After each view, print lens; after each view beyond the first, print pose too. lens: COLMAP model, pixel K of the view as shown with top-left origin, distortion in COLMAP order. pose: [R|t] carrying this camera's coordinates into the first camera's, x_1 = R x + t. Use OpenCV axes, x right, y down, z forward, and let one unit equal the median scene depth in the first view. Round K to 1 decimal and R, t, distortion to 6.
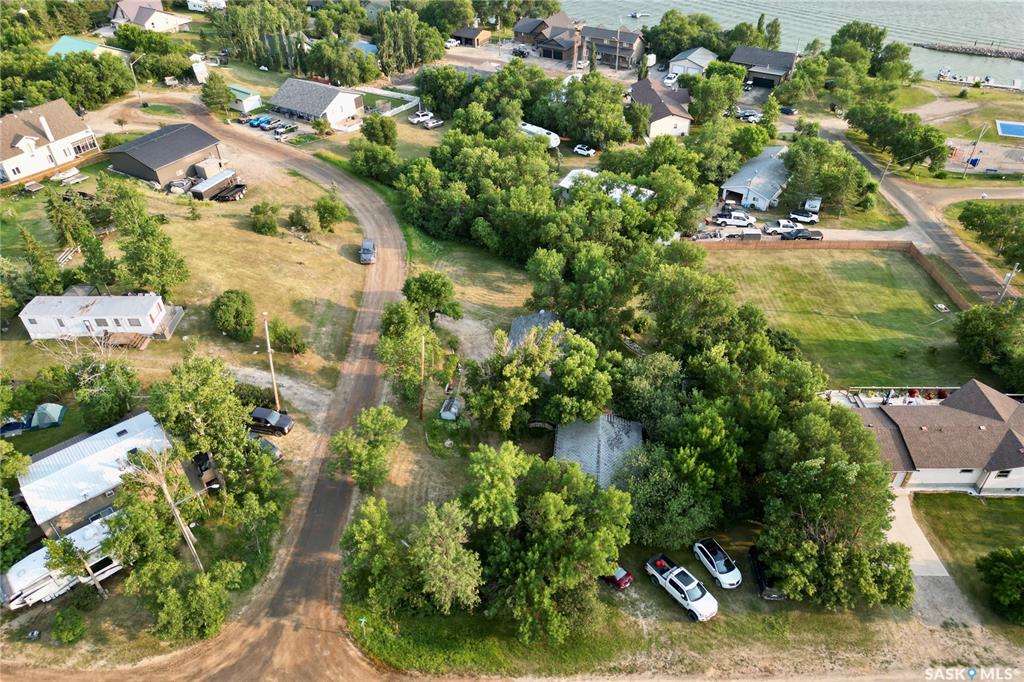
lens RADIAL K [[731.1, 0, 515.0], [0, 731.1, 321.2], [0, 0, 1]] dist [0.061541, -0.072653]
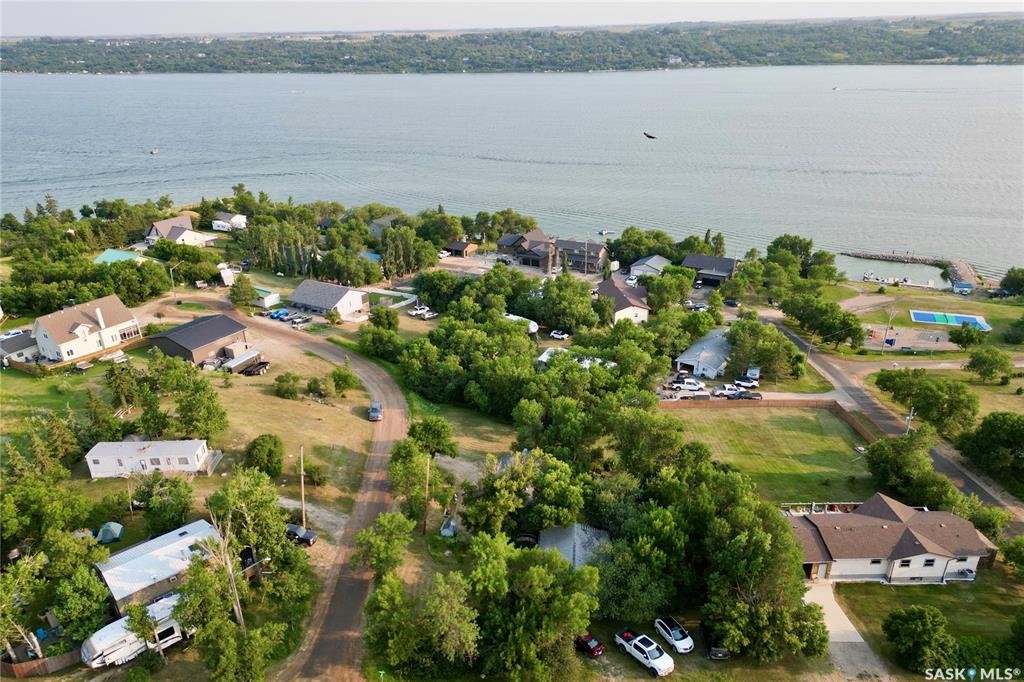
lens RADIAL K [[731.1, 0, 515.0], [0, 731.1, 321.2], [0, 0, 1]] dist [0.061541, -0.072653]
pose [[0.999669, -0.007828, 0.024494, -0.006100], [0.014296, 0.960950, -0.276351, 0.094520], [-0.021375, 0.276610, 0.960745, -0.168562]]
